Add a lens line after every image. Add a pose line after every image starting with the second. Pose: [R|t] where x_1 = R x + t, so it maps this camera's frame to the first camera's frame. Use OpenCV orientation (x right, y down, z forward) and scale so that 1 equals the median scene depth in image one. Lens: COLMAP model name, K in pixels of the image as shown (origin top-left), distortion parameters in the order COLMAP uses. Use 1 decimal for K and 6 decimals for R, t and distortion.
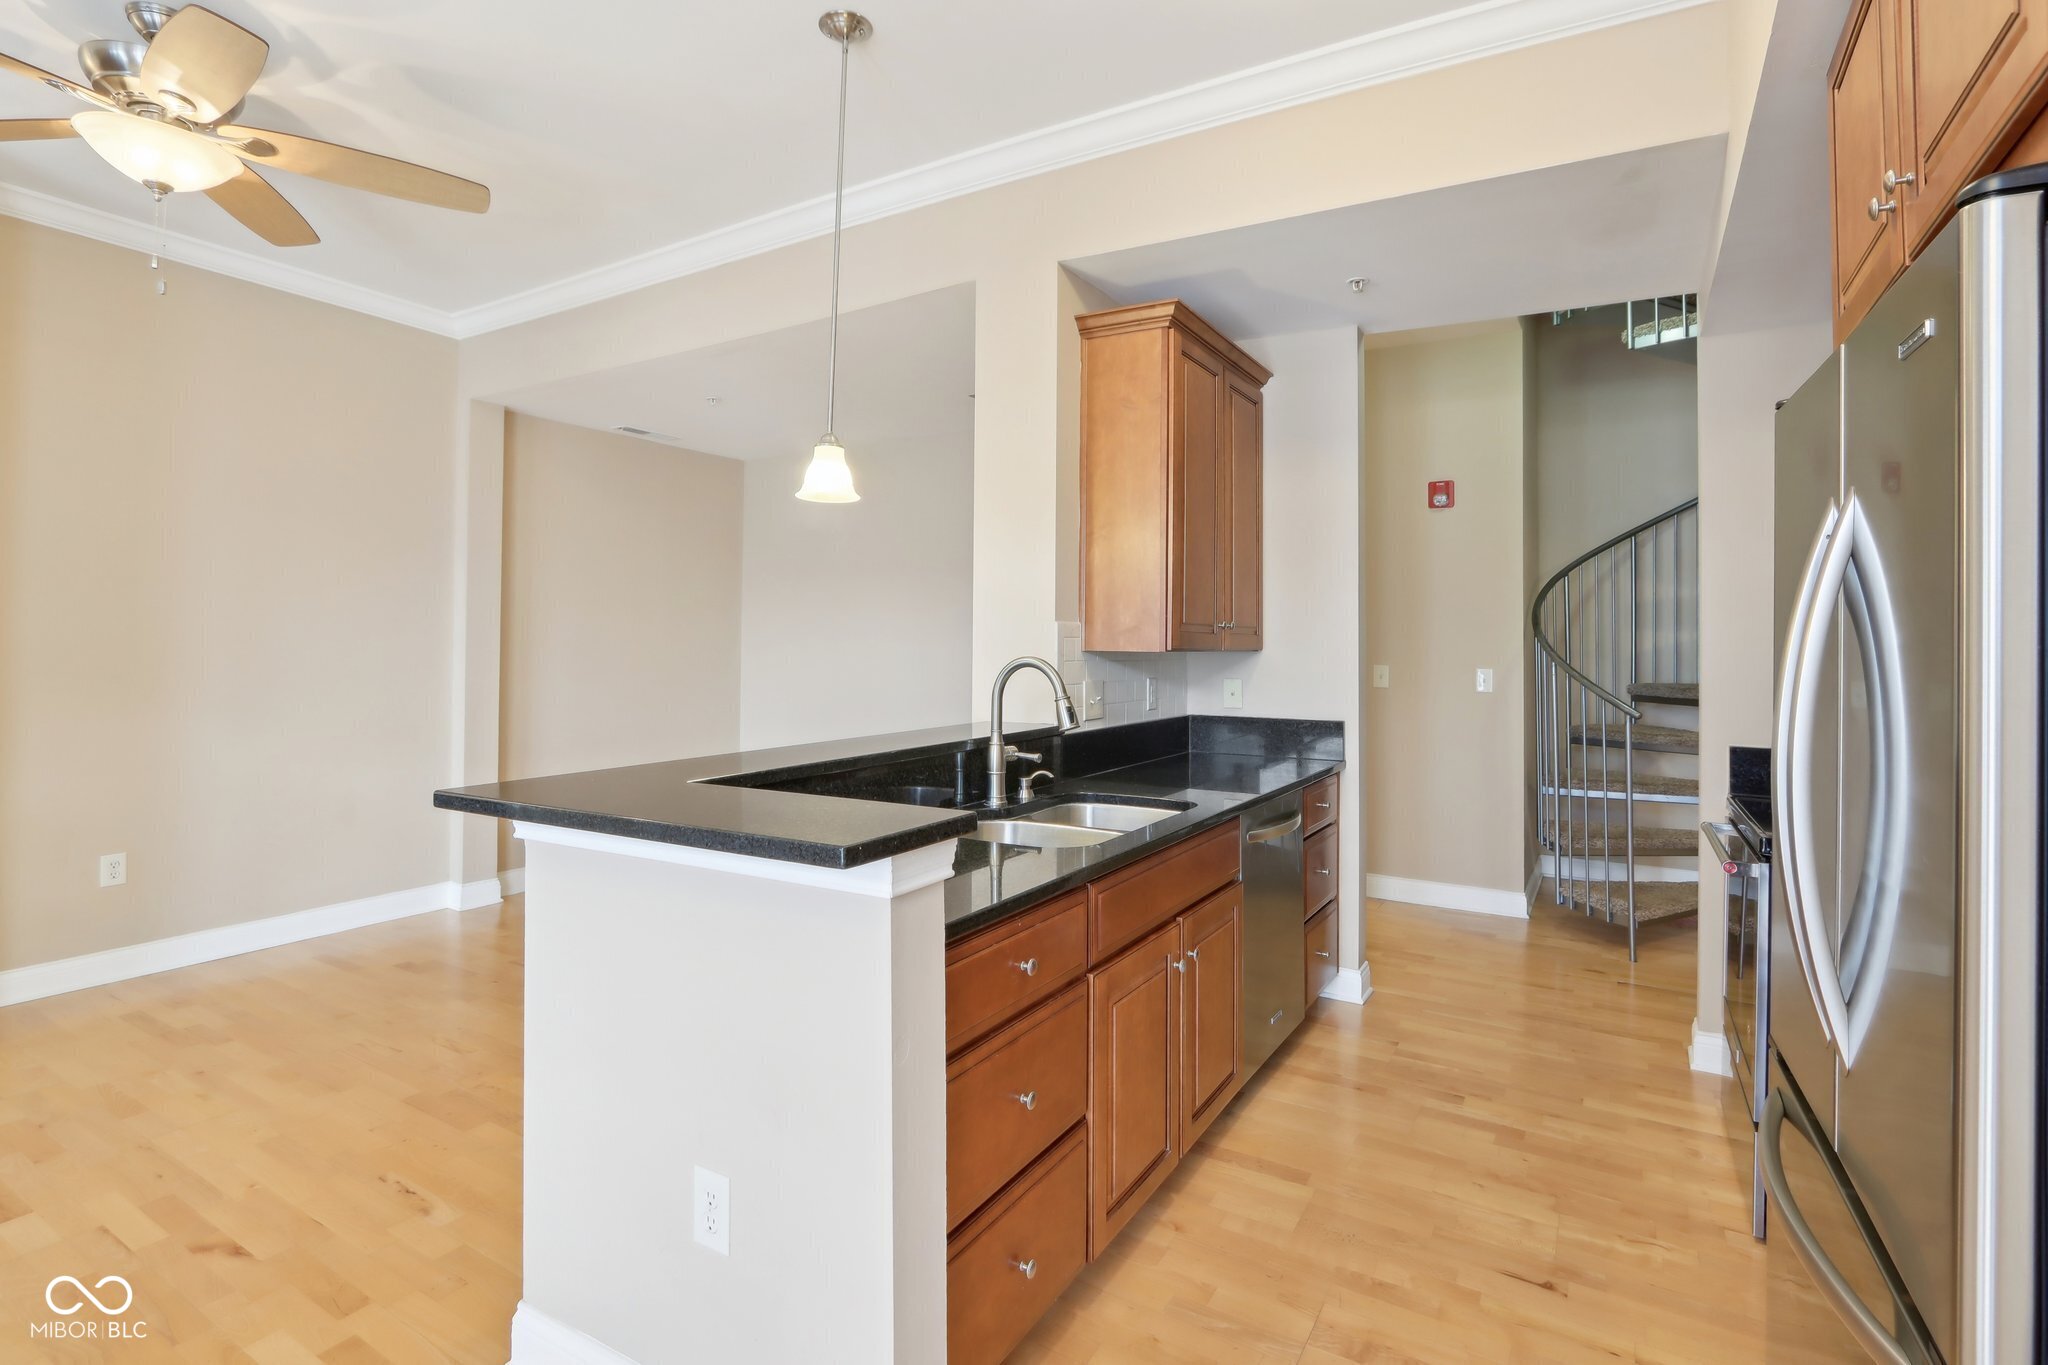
lens RADIAL K [[994.2, 0, 1017.4], [0, 994.2, 593.4], [0, 0, 1]] dist [-0.010332, 0.000507]
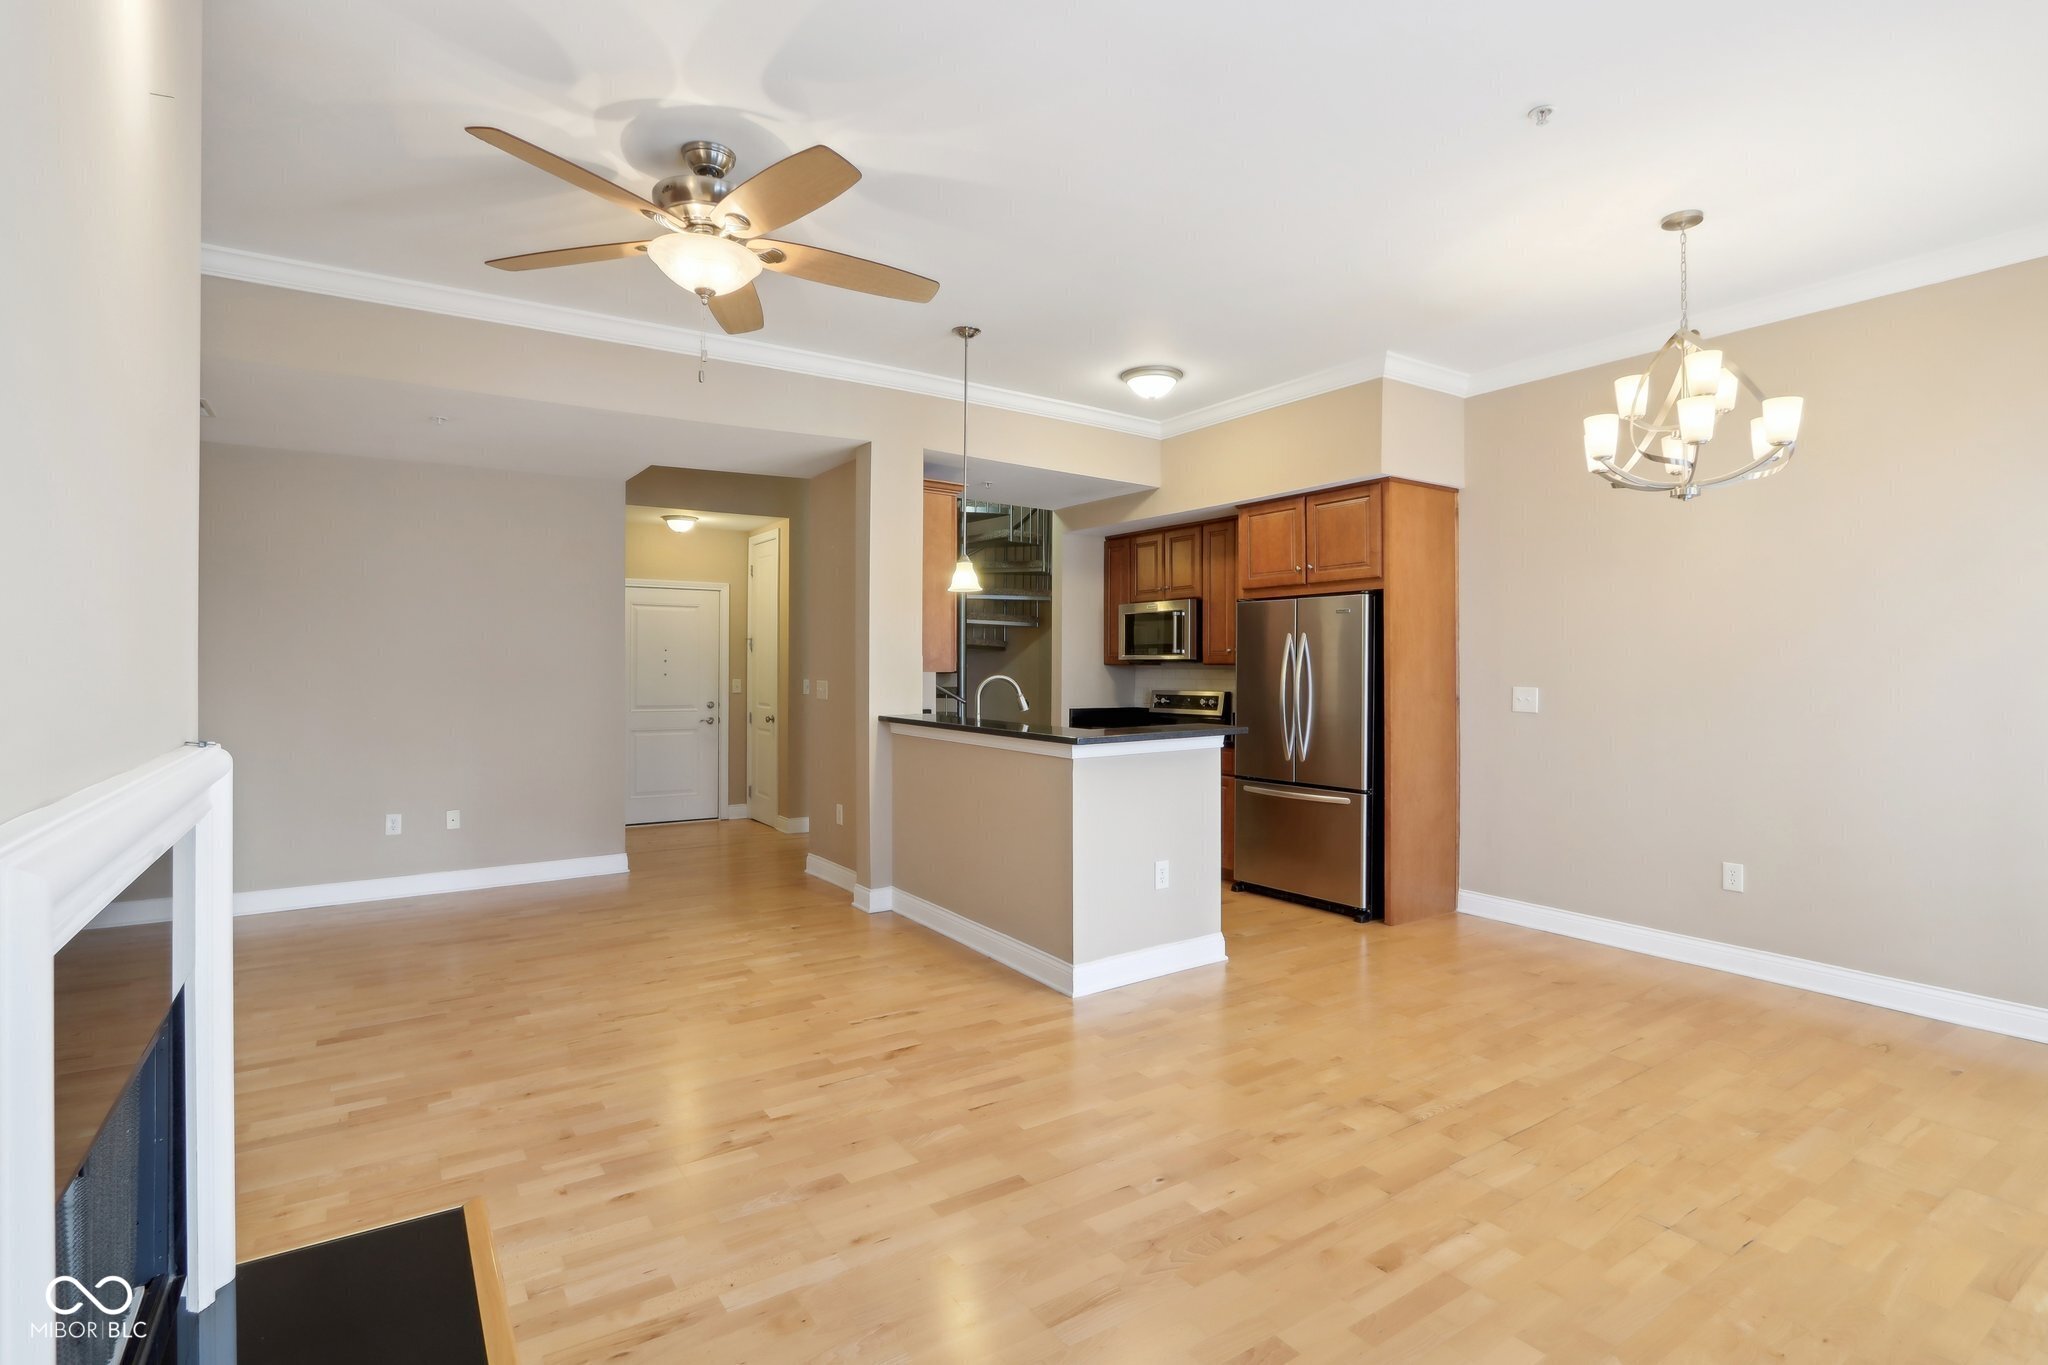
lens RADIAL K [[964.3, 0, 1019.8], [0, 964.3, 640.4], [0, 0, 1]] dist [-0.000534, 0.000109]
pose [[0.415940, 0.021966, 0.909127, -1.356361], [-0.041885, 0.999110, -0.004977, 0.001168], [-0.908427, -0.036008, 0.416490, 0.123559]]
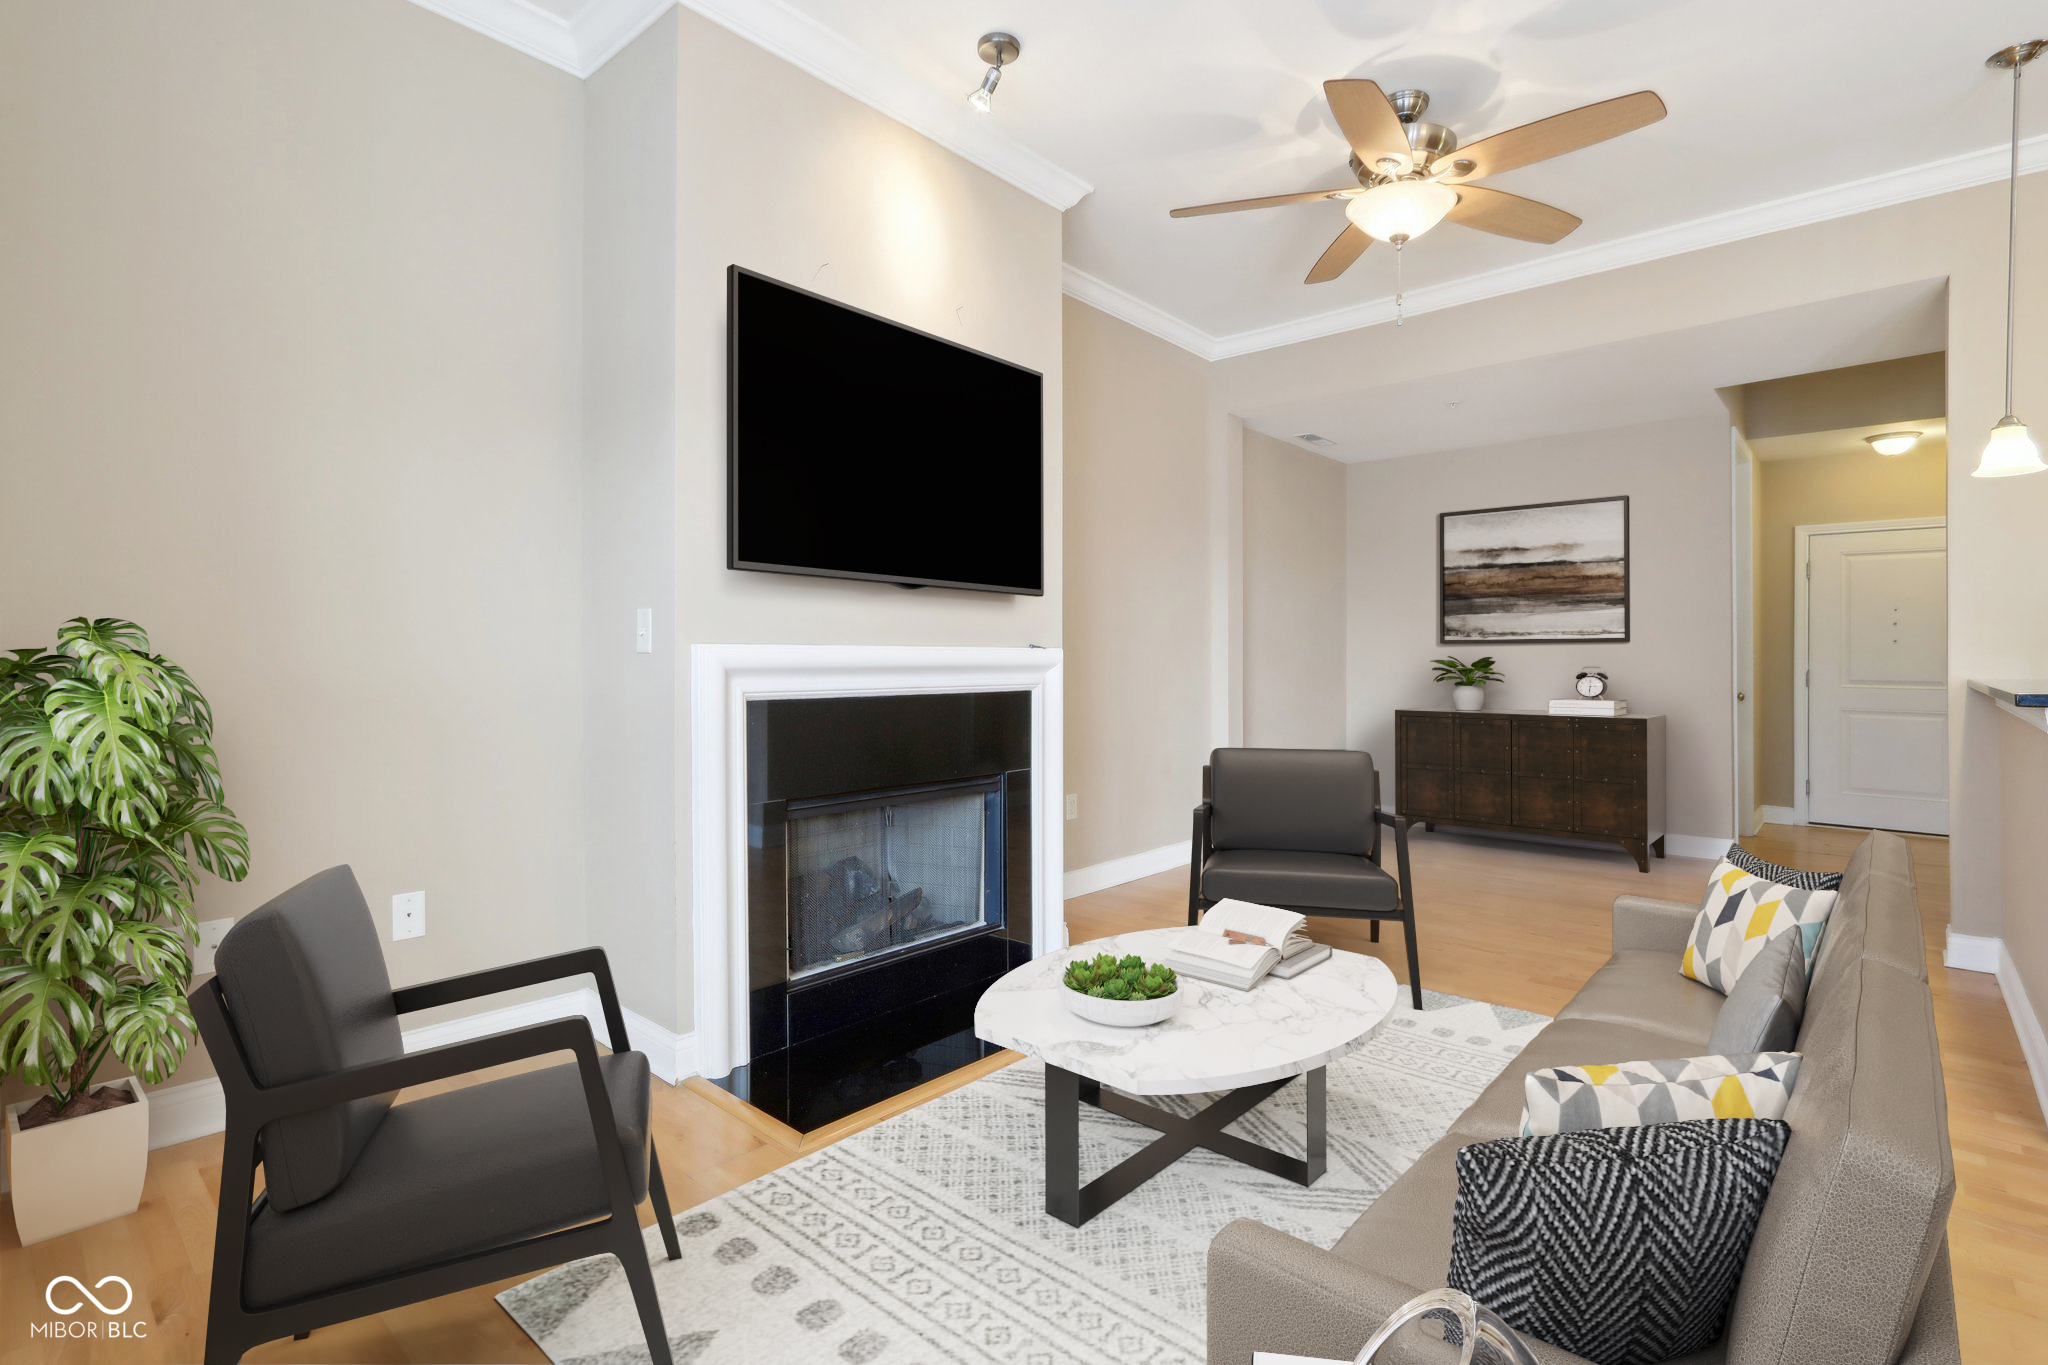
lens RADIAL K [[969.6, 0, 1017.4], [0, 969.6, 651.6], [0, 0, 1]] dist [-0.021229, -0.000757]
pose [[0.983143, -0.003283, -0.182806, -0.852447], [0.011332, 0.999011, 0.043002, 0.037513], [0.182484, -0.044349, 0.982208, -0.222754]]
